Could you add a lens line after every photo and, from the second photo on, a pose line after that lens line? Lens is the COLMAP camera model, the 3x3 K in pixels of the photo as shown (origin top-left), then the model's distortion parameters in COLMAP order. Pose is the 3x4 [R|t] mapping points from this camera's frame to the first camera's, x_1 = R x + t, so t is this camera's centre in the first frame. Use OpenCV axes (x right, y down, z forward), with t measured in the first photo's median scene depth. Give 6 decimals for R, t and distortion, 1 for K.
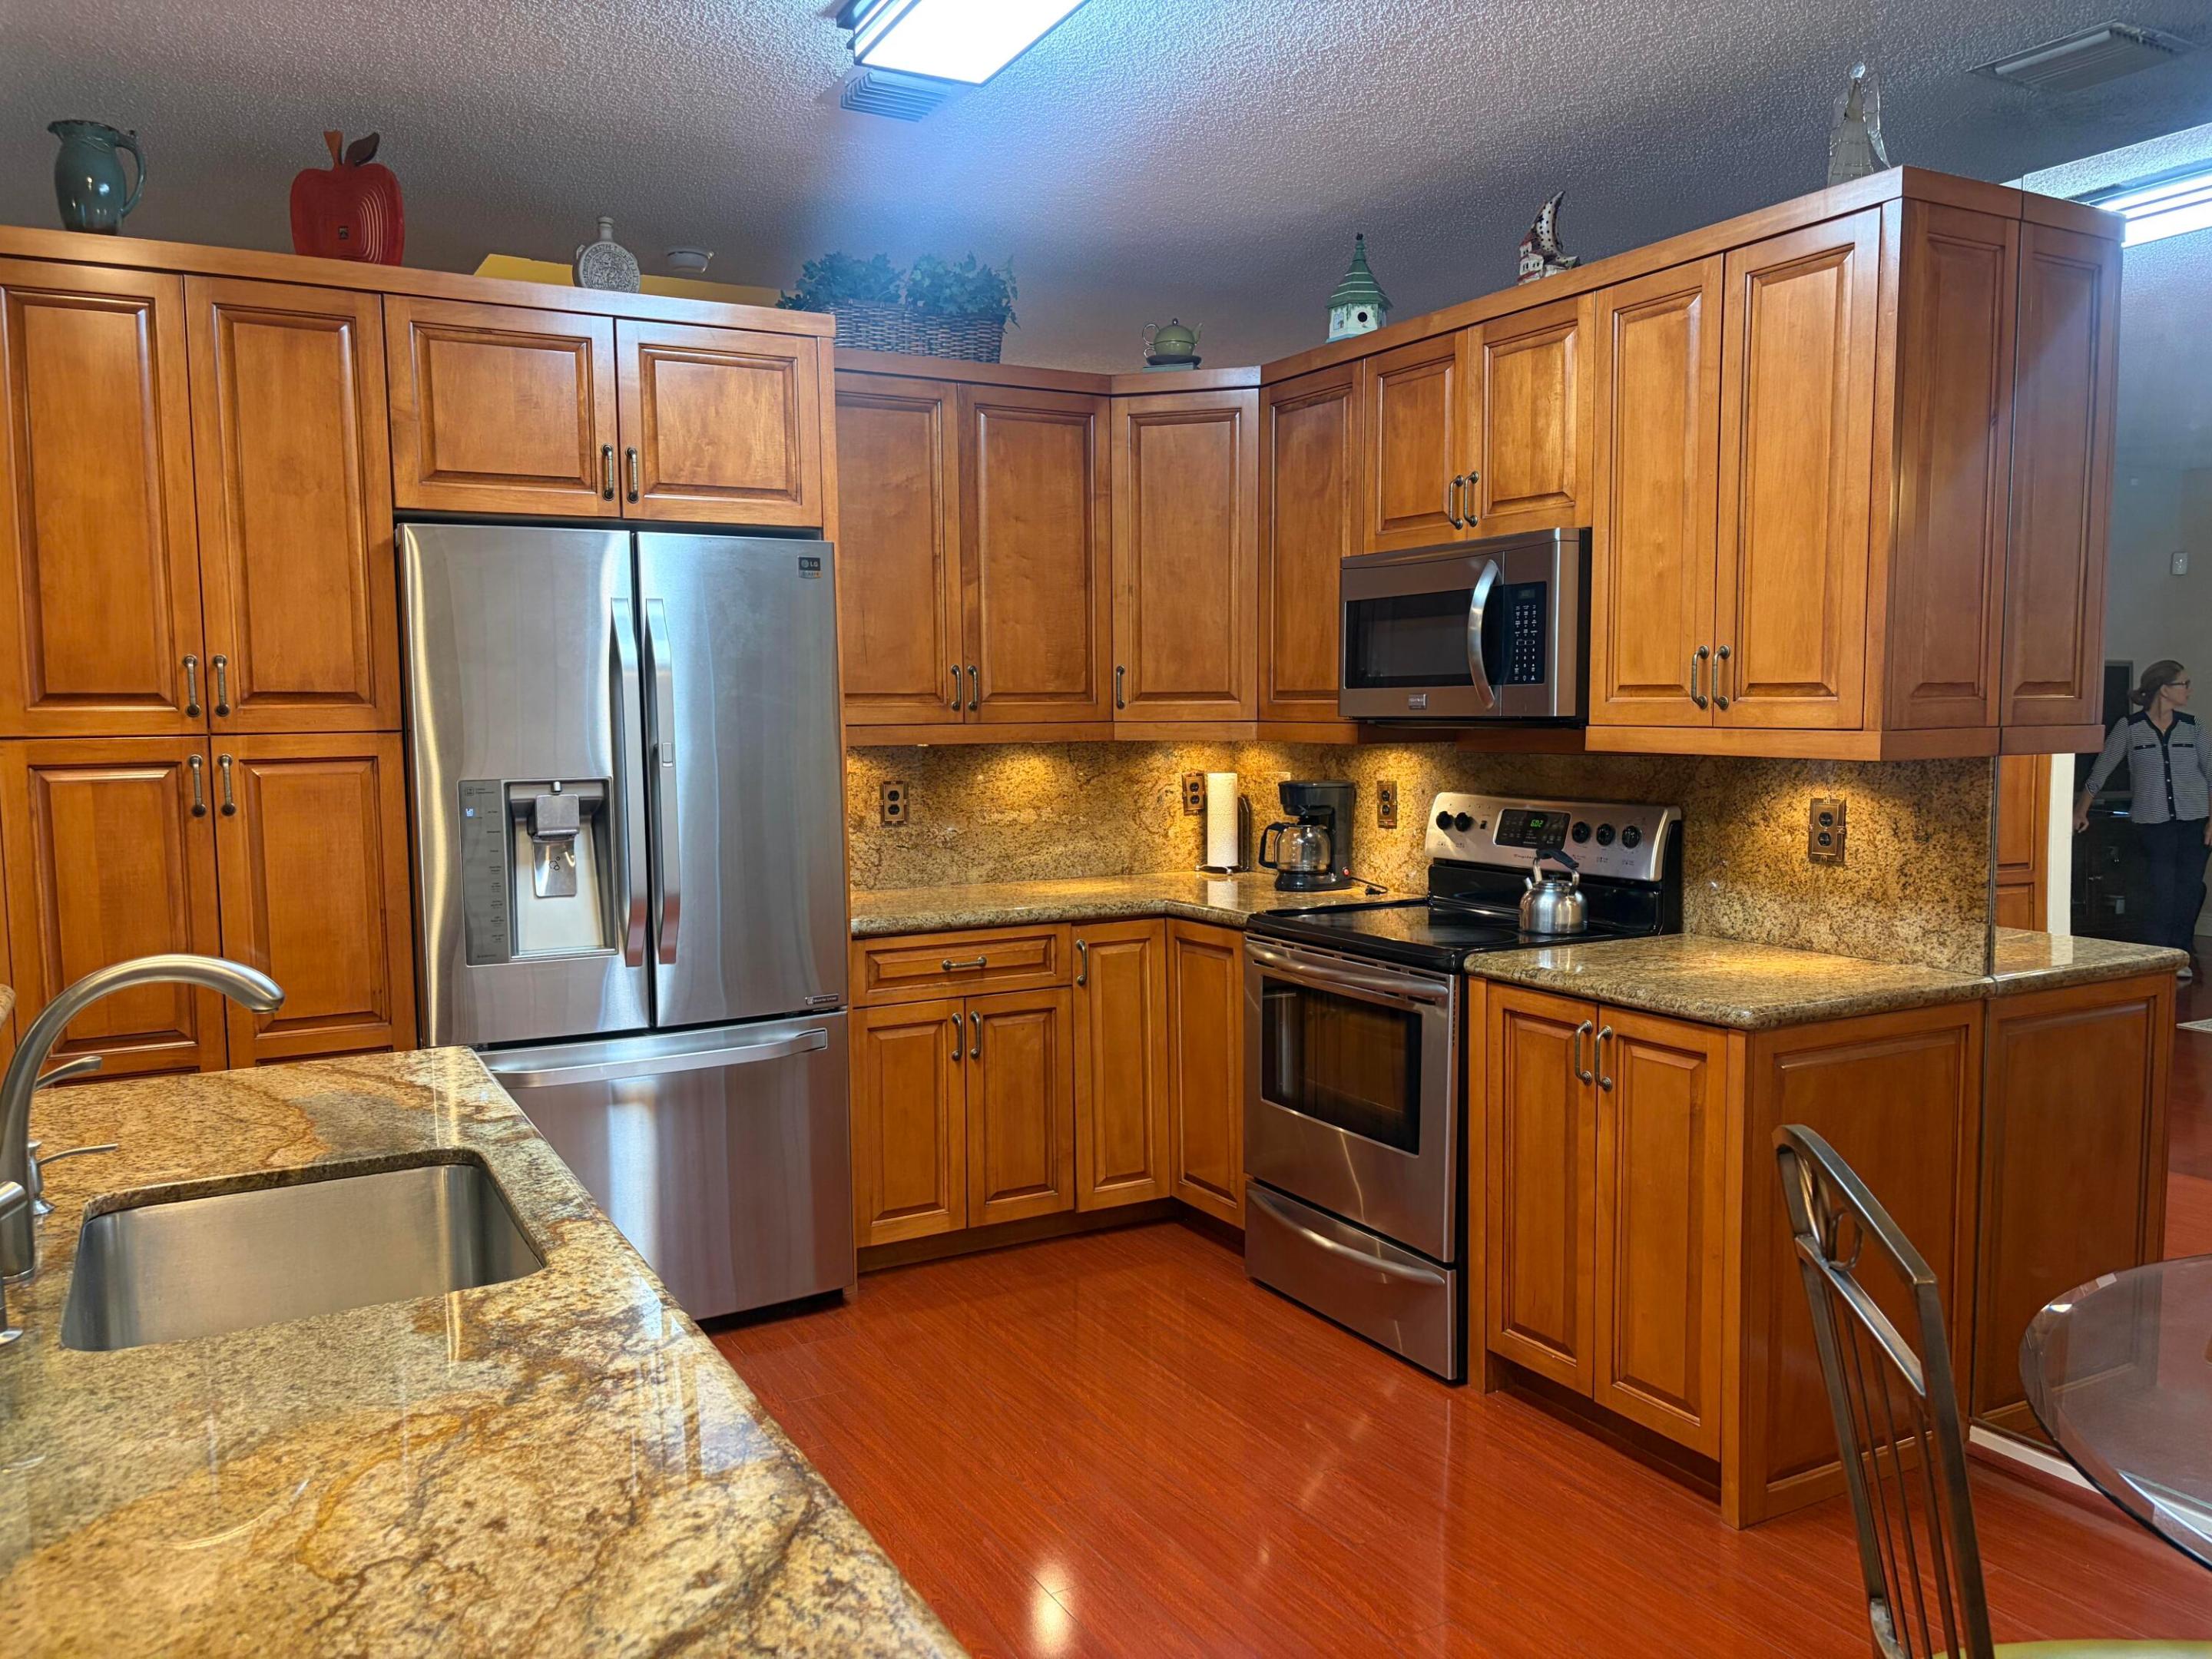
lens RADIAL K [[1668.9, 0, 1108.2], [0, 1668.9, 827.9], [0, 0, 1]] dist [-0.007265, -0.001757]
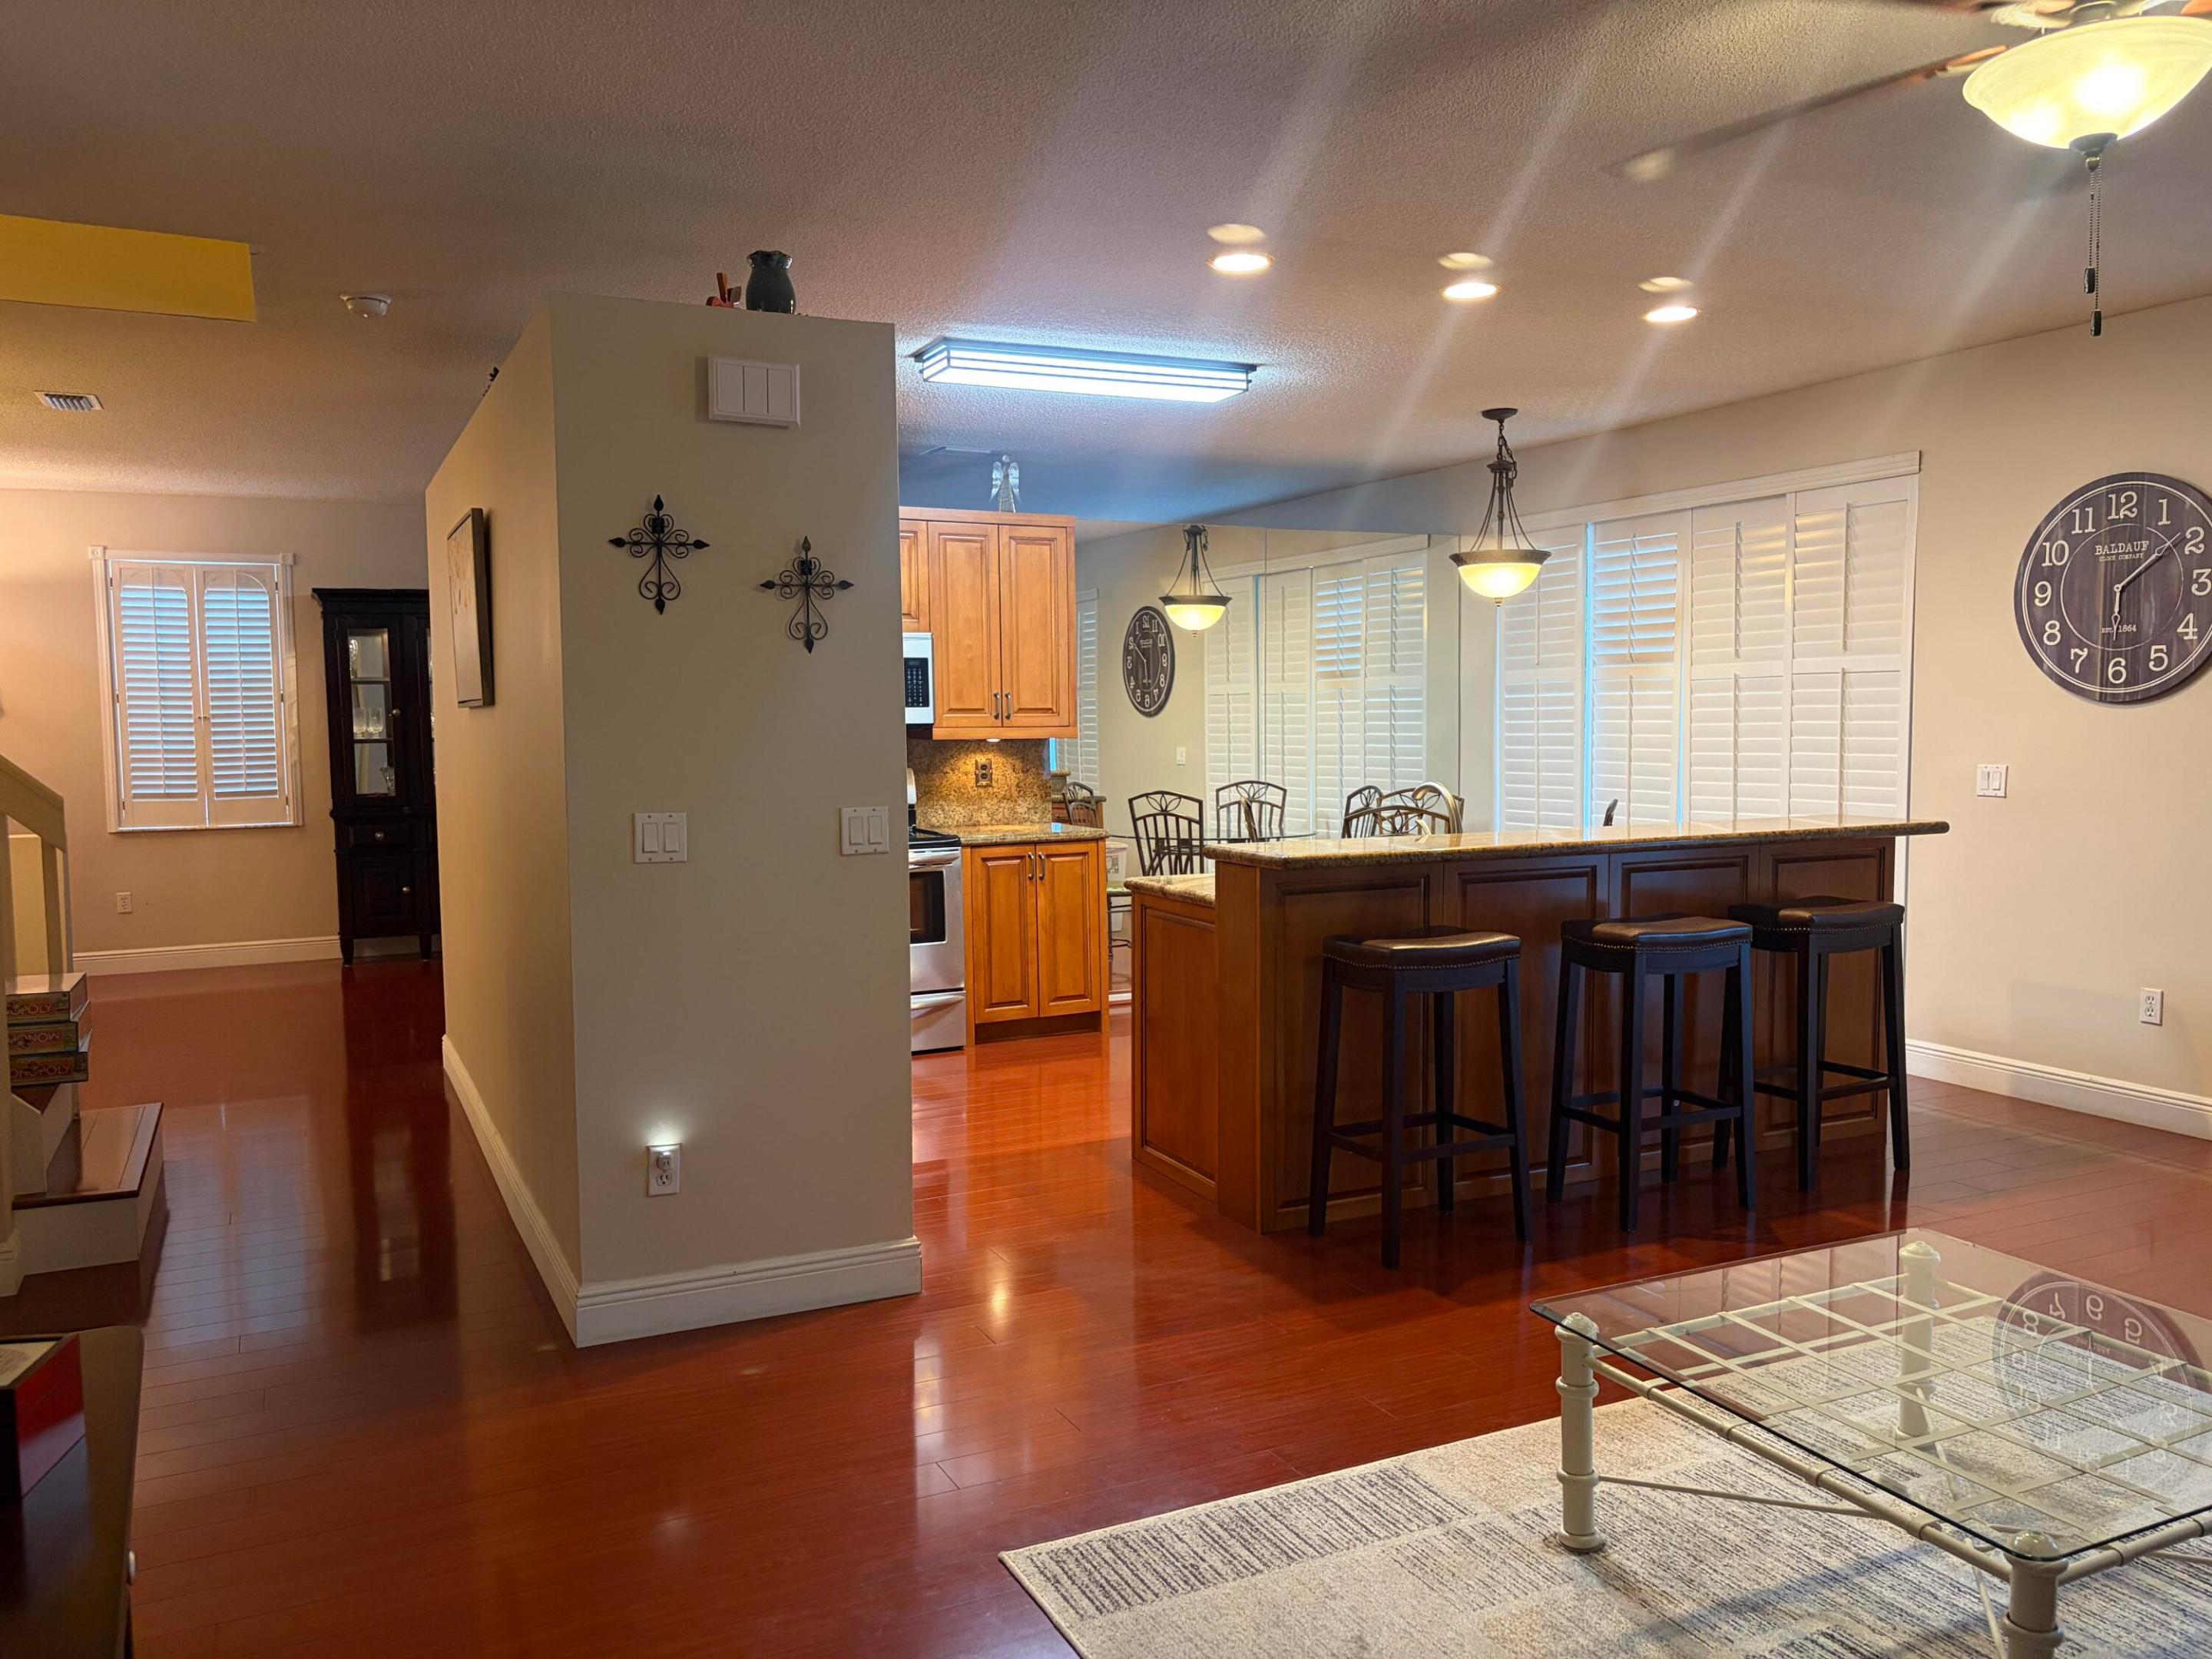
lens RADIAL K [[1668.9, 0, 1104.7], [0, 1668.9, 832.8], [0, 0, 1]] dist [-0.007265, -0.001757]
pose [[0.049658, -0.065260, 0.996632, -1.903182], [0.091618, 0.993953, 0.060520, -0.040300], [-0.994555, 0.088304, 0.055337, 0.723963]]
